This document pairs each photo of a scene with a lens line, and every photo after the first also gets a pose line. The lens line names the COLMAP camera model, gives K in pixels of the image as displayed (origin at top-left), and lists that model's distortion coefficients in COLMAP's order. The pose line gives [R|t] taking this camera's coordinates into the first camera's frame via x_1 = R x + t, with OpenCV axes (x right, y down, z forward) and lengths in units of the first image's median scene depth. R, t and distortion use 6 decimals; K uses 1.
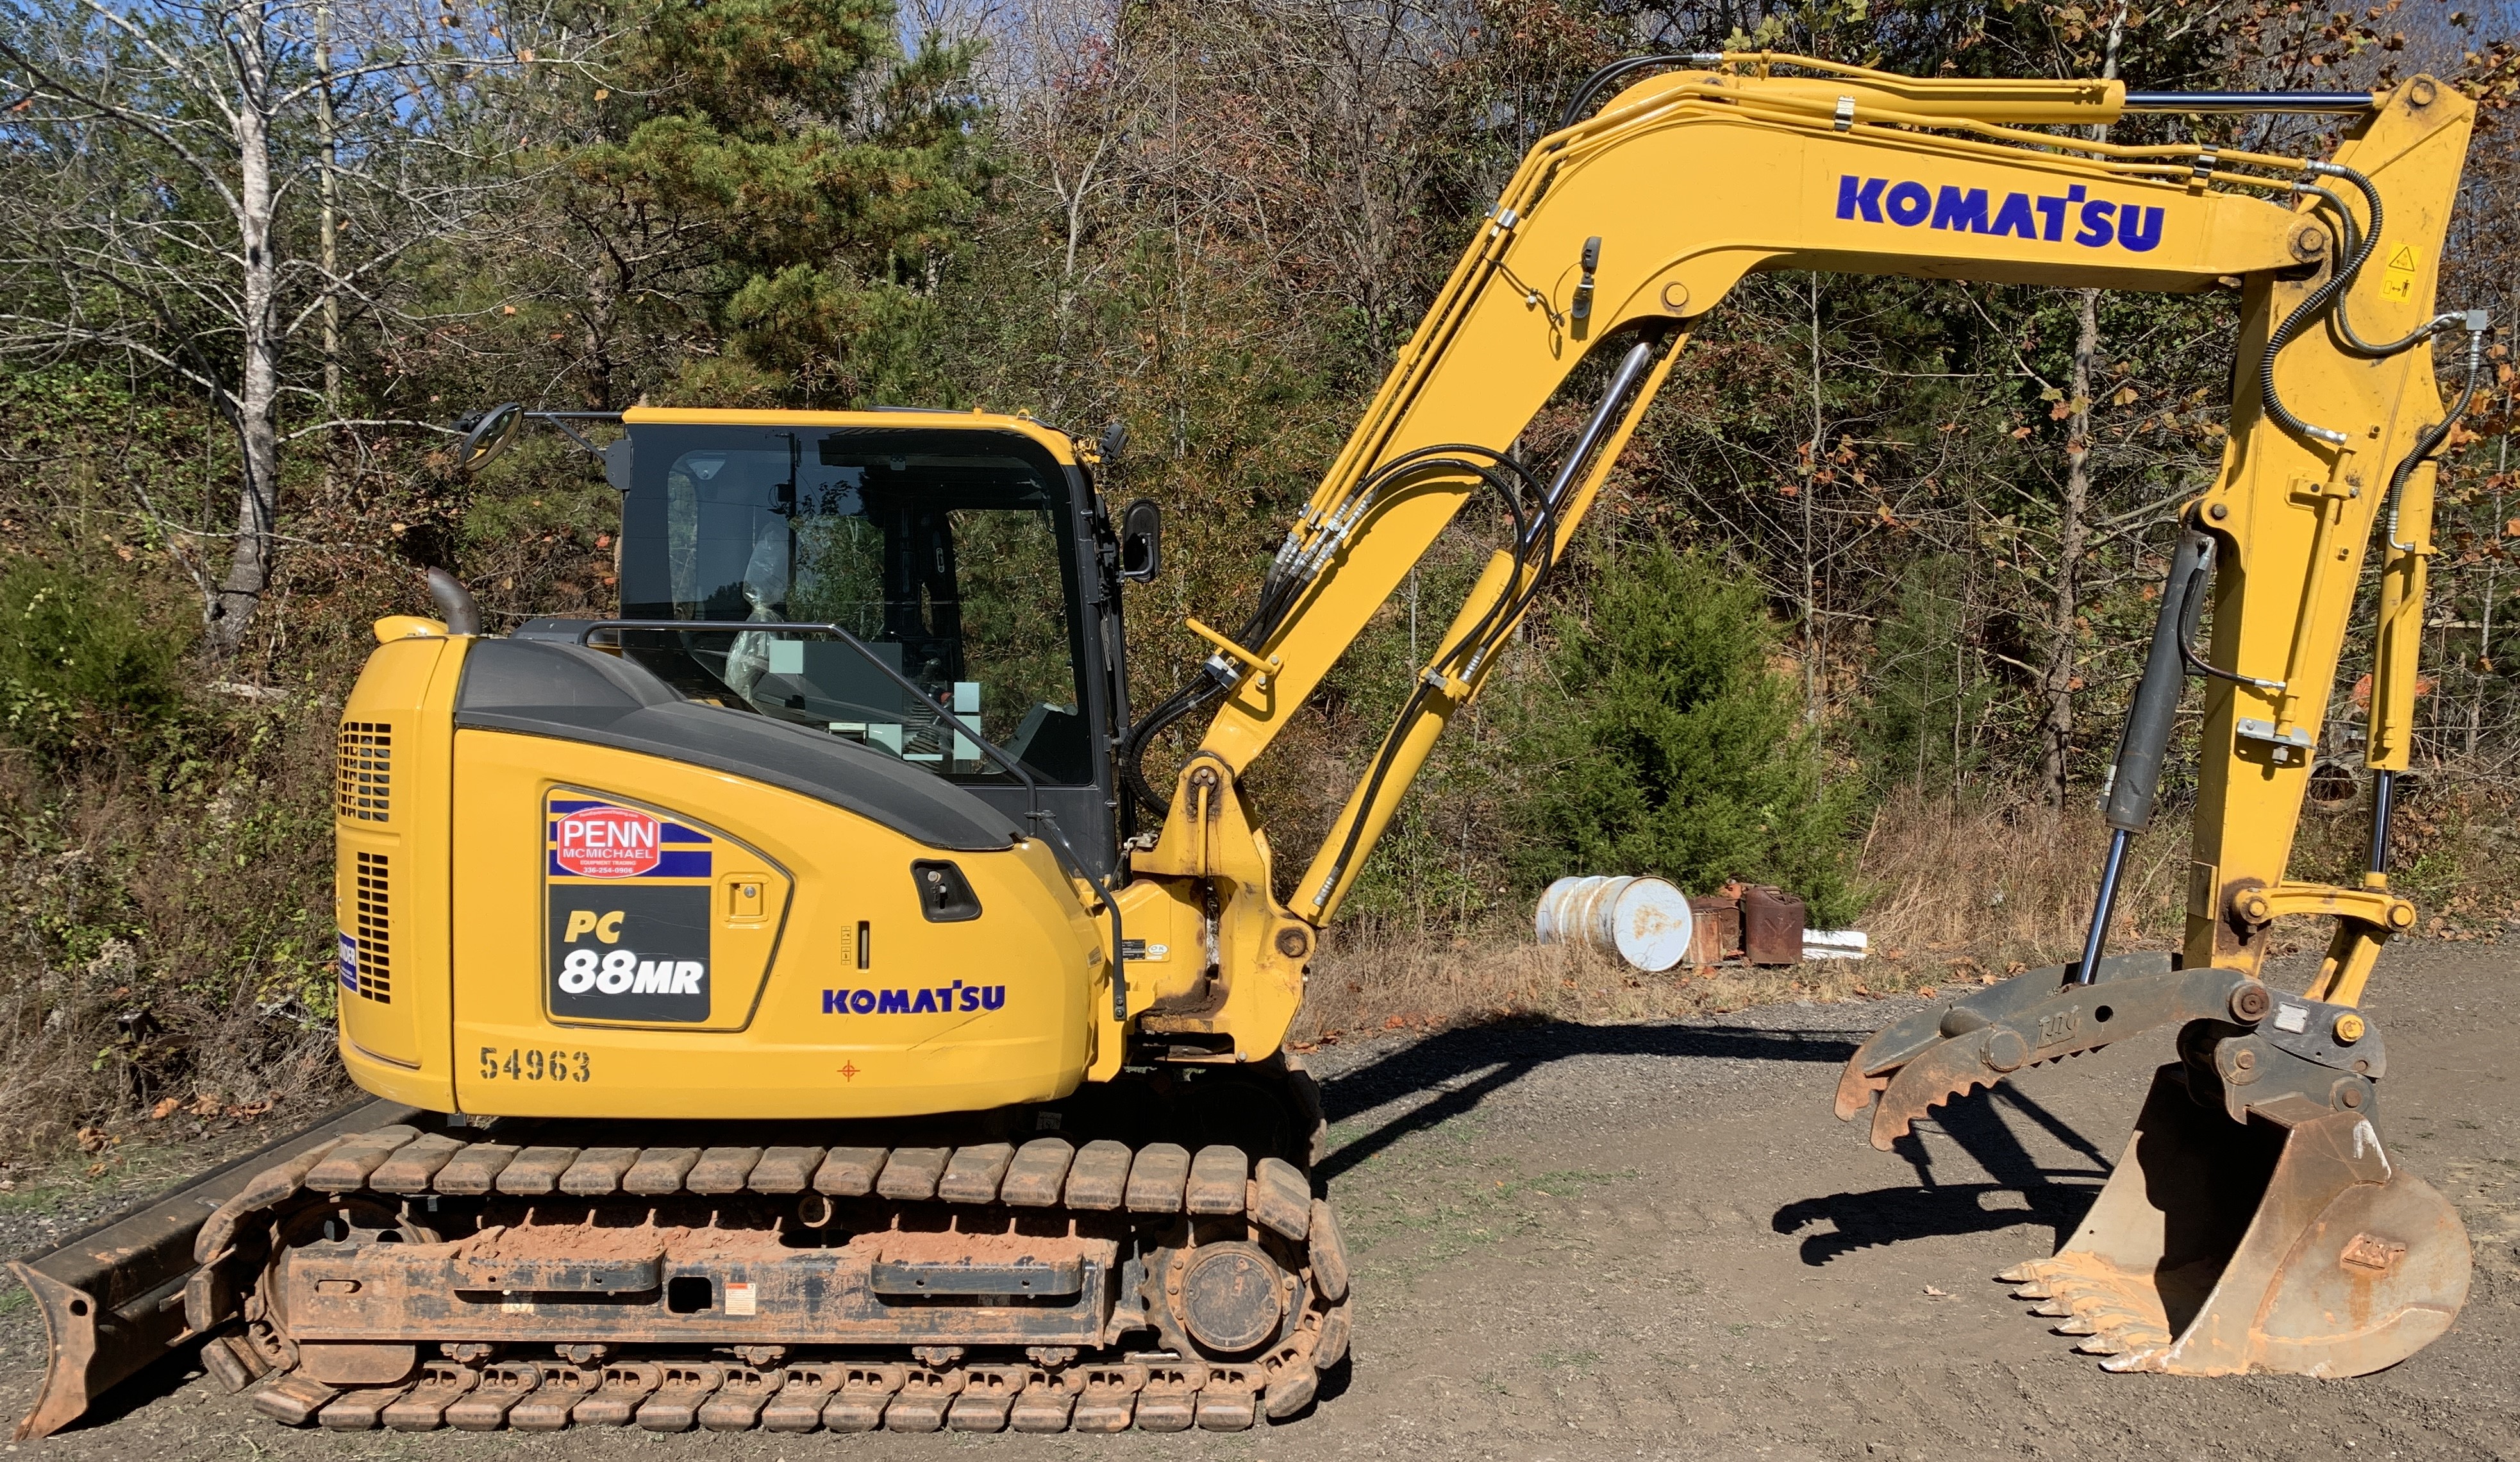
lens RADIAL K [[2072.9, 0, 1260.7], [0, 2072.9, 780.6], [0, 0, 1]] dist [0.008942, -0.008781]
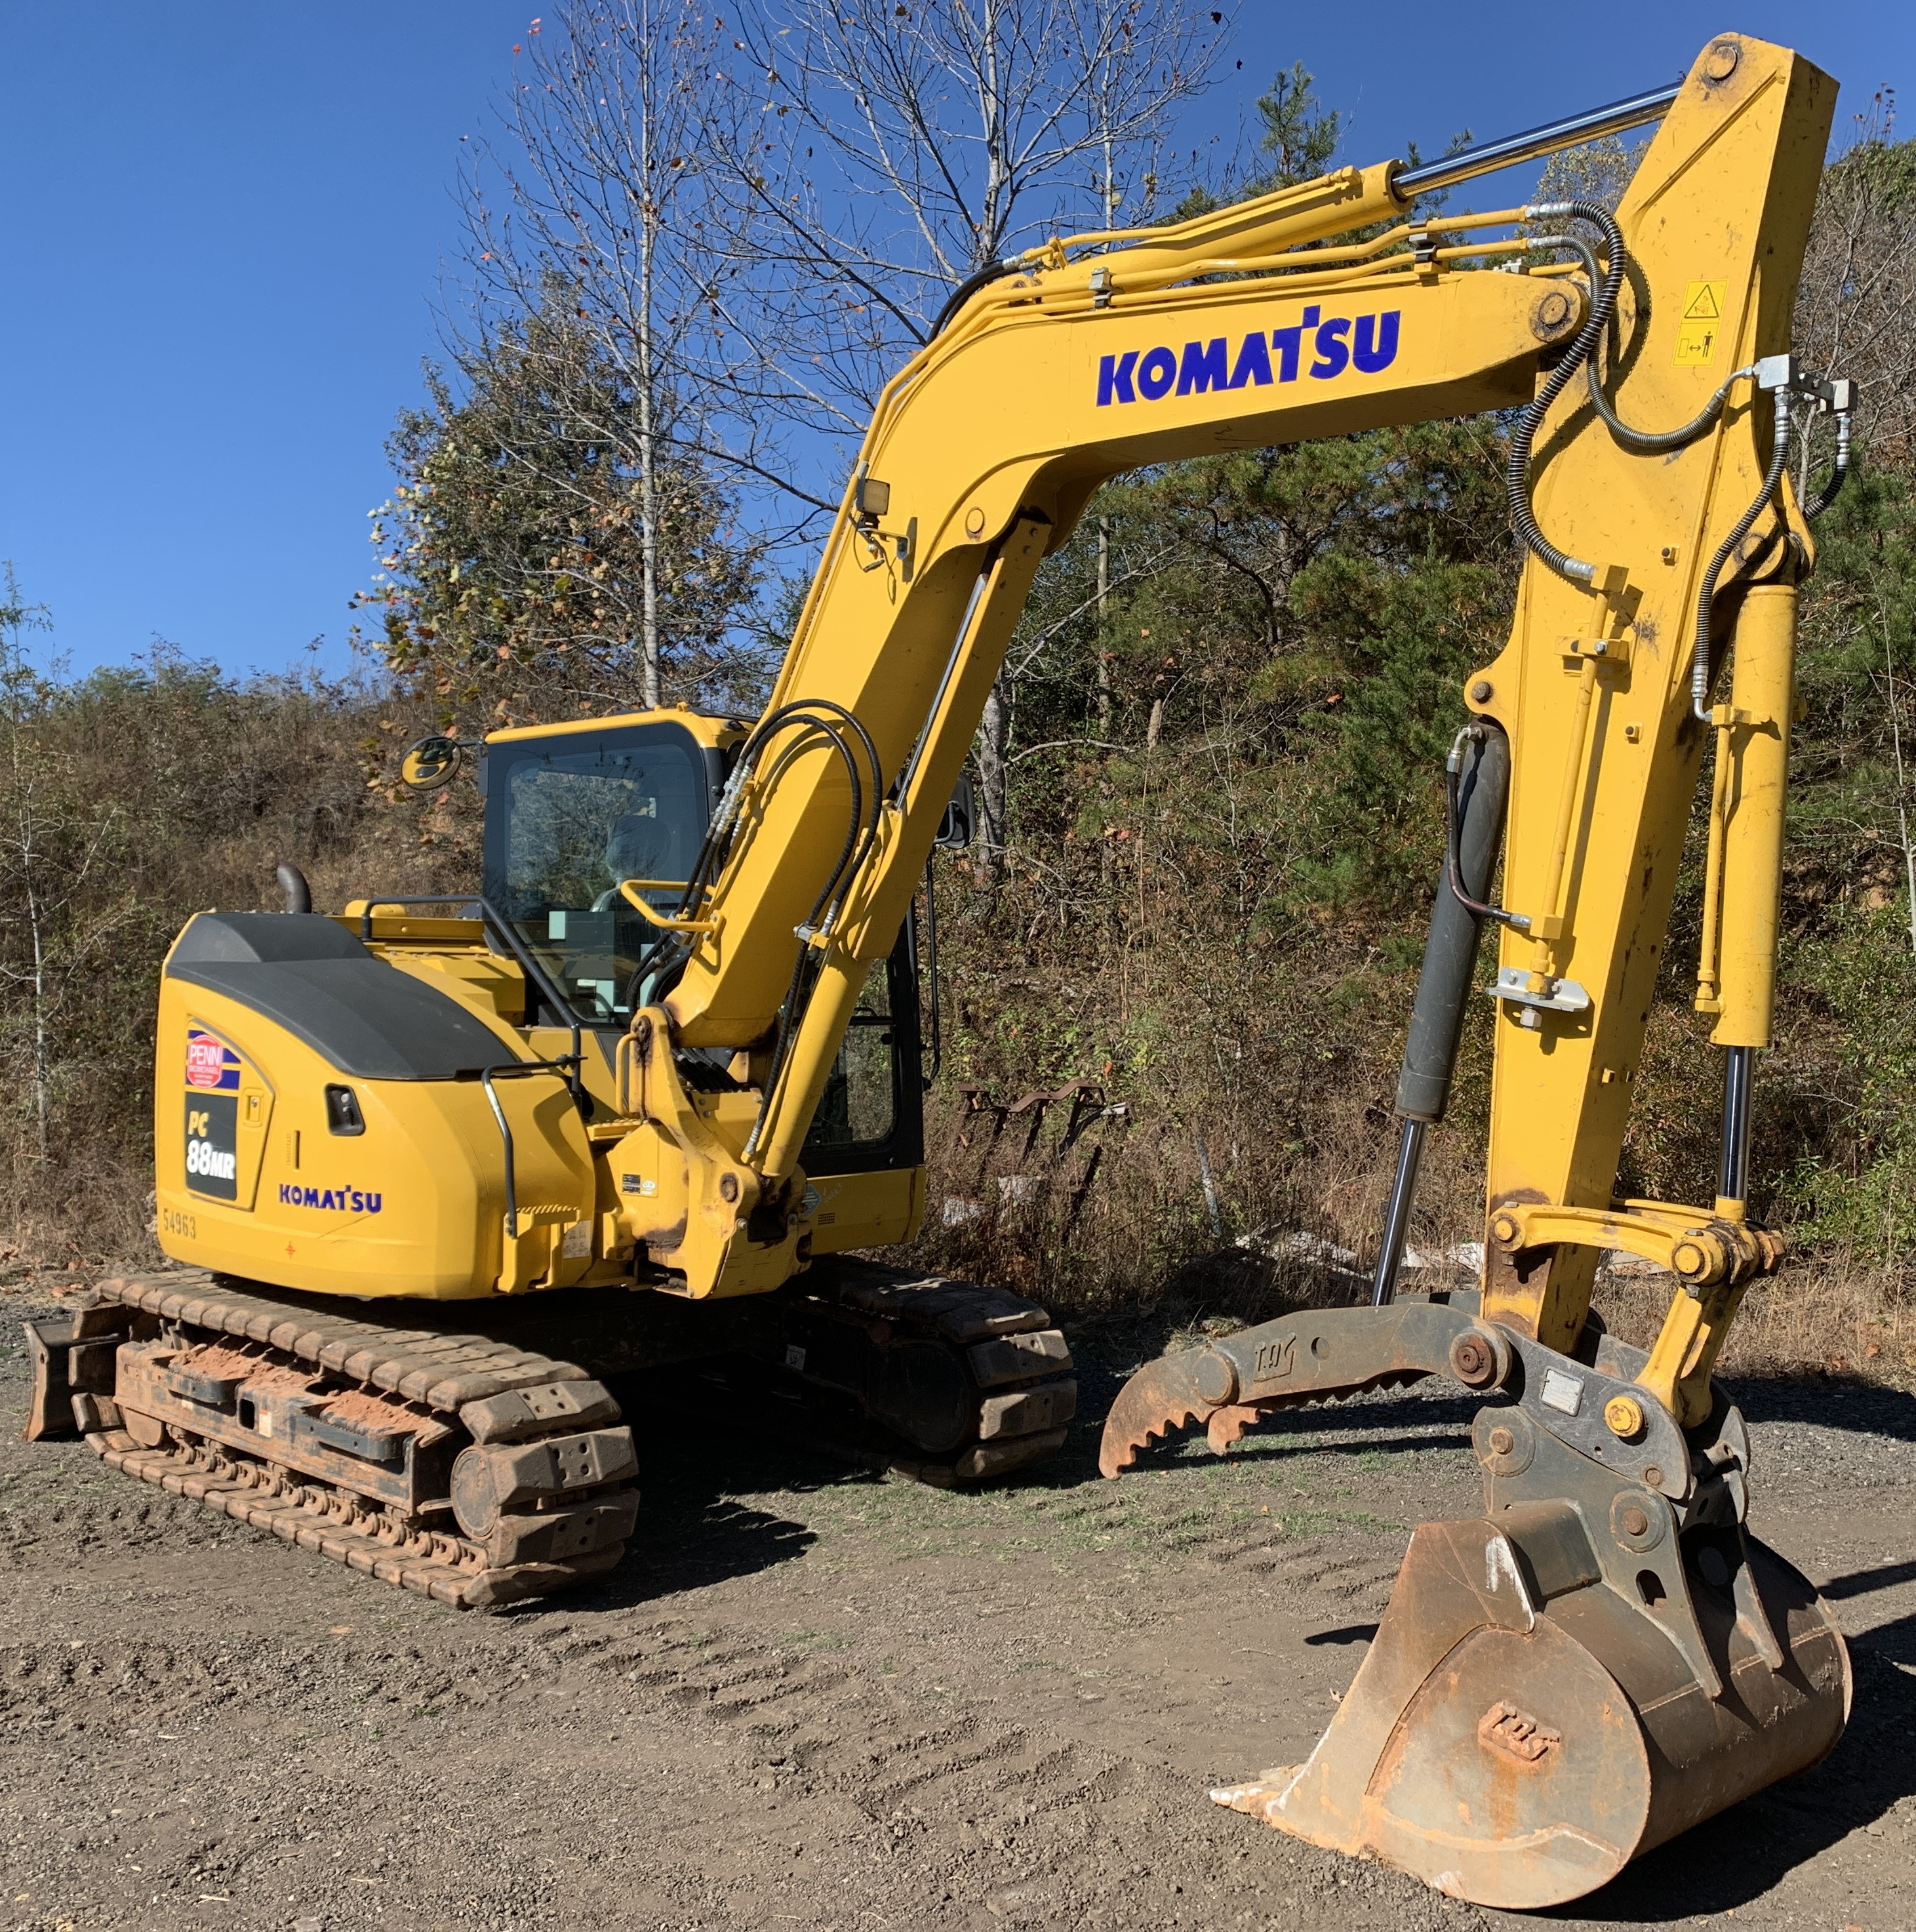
lens RADIAL K [[2058.3, 0, 958.0], [0, 2058.3, 966.0], [0, 0, 1]] dist [-0.002378, -0.011554]
pose [[0.704274, -0.005673, -0.709906, 0.896970], [-0.032708, 0.998647, -0.040429, 0.004816], [0.709174, 0.051693, 0.703135, 0.371676]]
